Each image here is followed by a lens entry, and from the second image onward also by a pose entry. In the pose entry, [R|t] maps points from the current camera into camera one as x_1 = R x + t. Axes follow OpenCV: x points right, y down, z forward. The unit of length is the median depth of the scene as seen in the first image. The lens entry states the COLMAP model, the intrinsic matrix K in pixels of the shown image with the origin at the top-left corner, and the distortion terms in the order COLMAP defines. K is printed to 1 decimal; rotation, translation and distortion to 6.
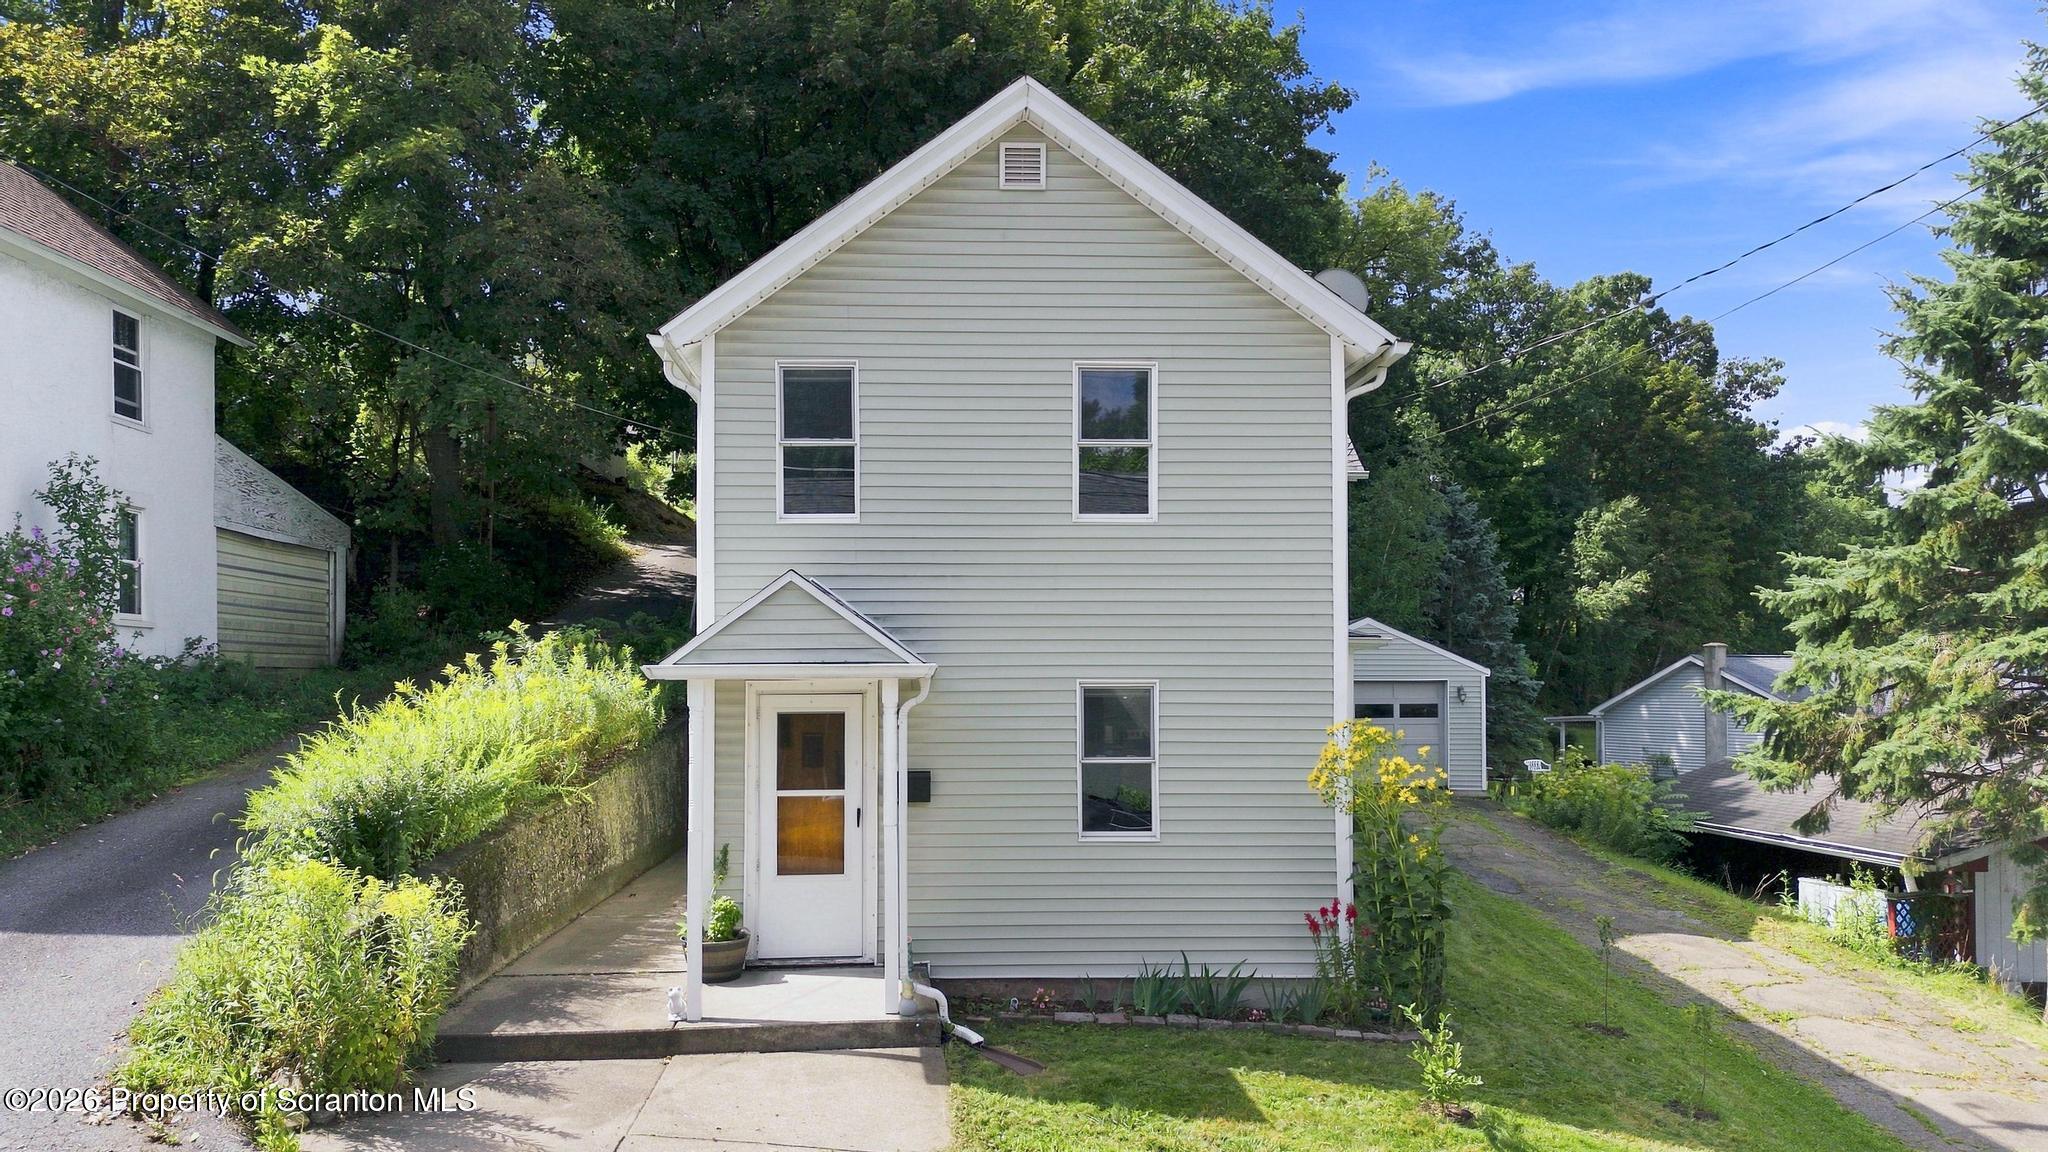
lens RADIAL K [[1548.4, 0, 1010.5], [0, 1548.4, 651.5], [0, 0, 1]] dist [0.039690, -0.000444]
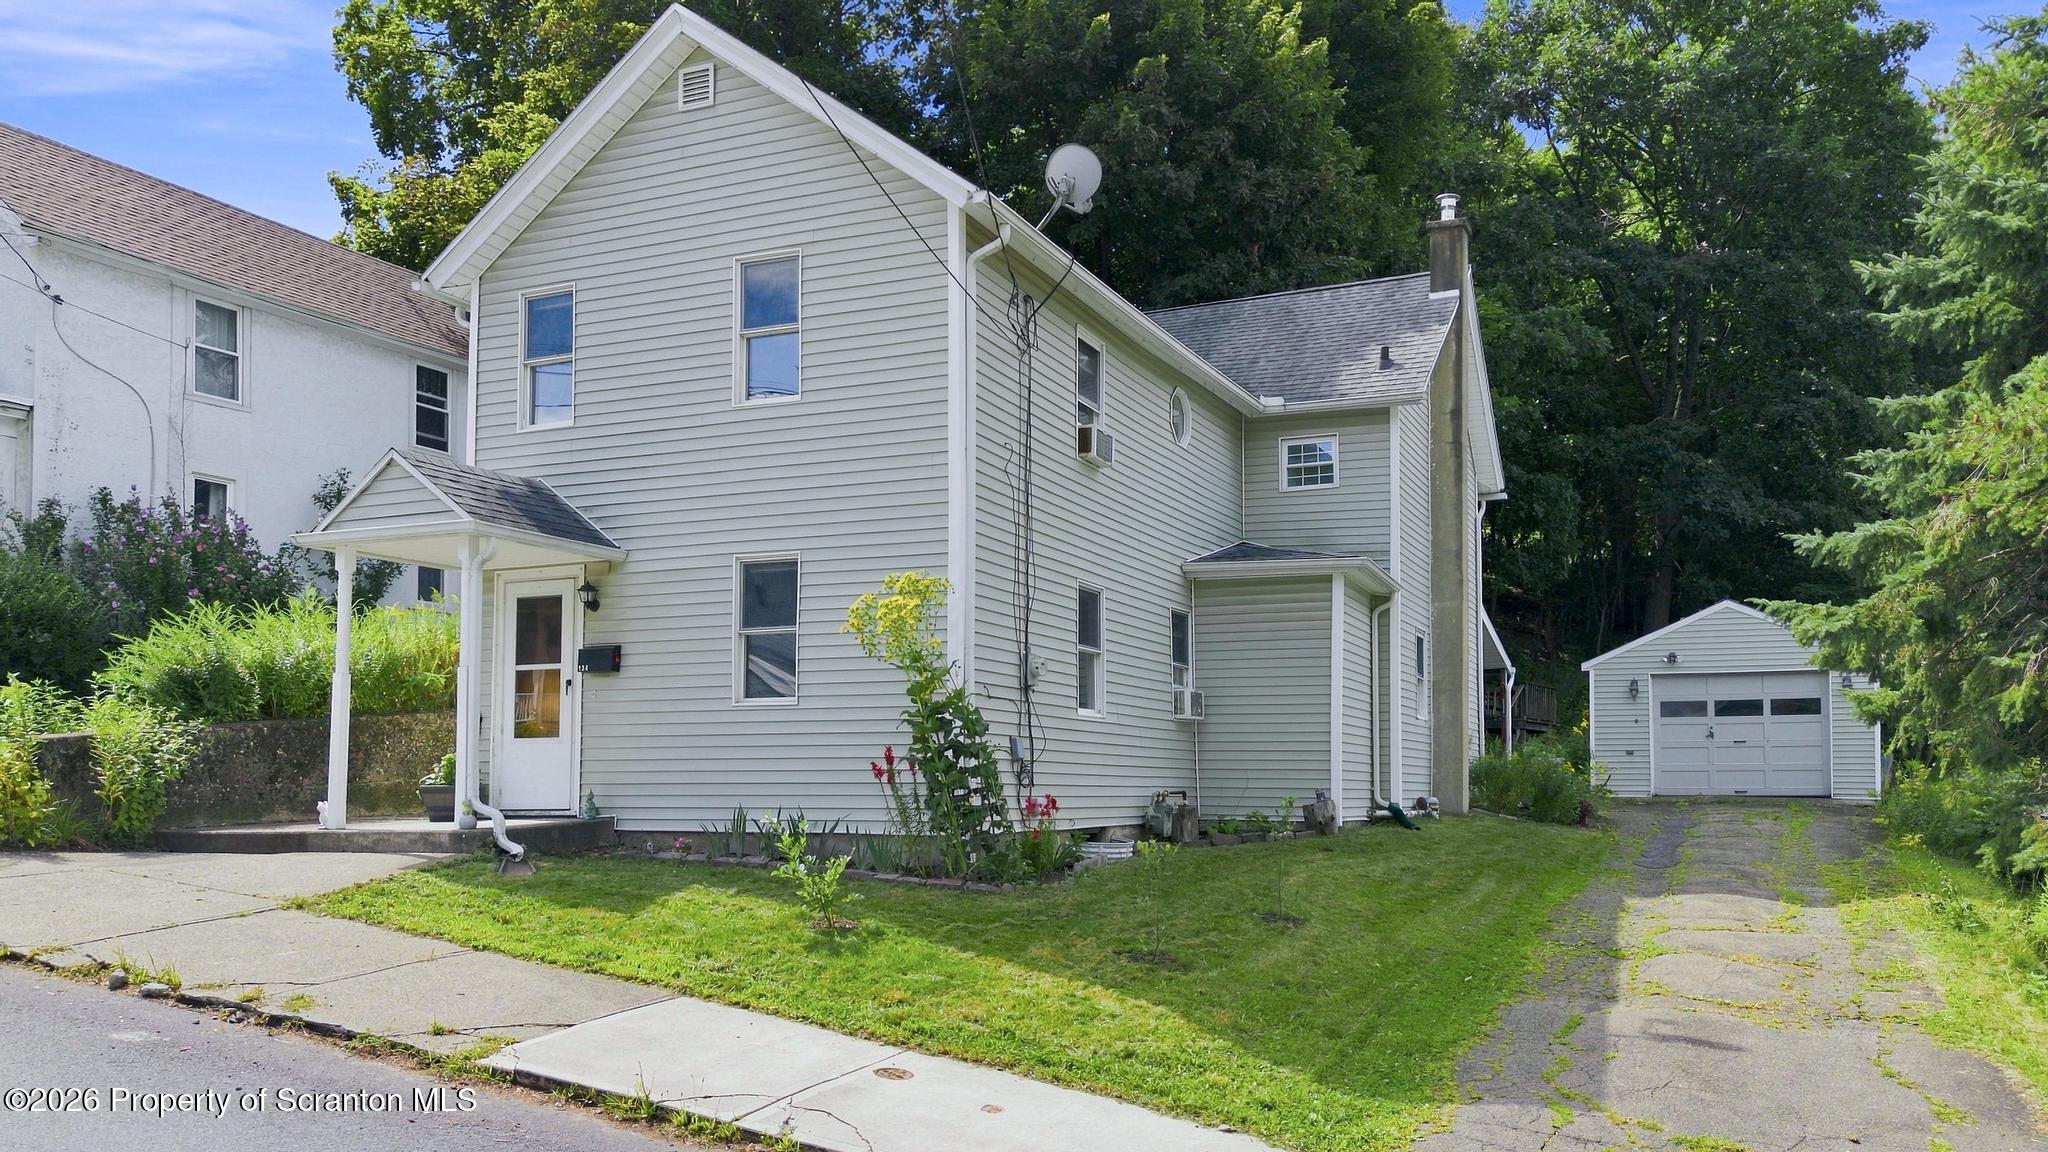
lens RADIAL K [[1547.7, 0, 1030.9], [0, 1547.7, 716.8], [0, 0, 1]] dist [0.004310, 0.000009]
pose [[0.904325, -0.010887, -0.426706, 0.680938], [0.006089, 0.999902, -0.012606, 0.144119], [0.426802, 0.008802, 0.904302, 0.123071]]
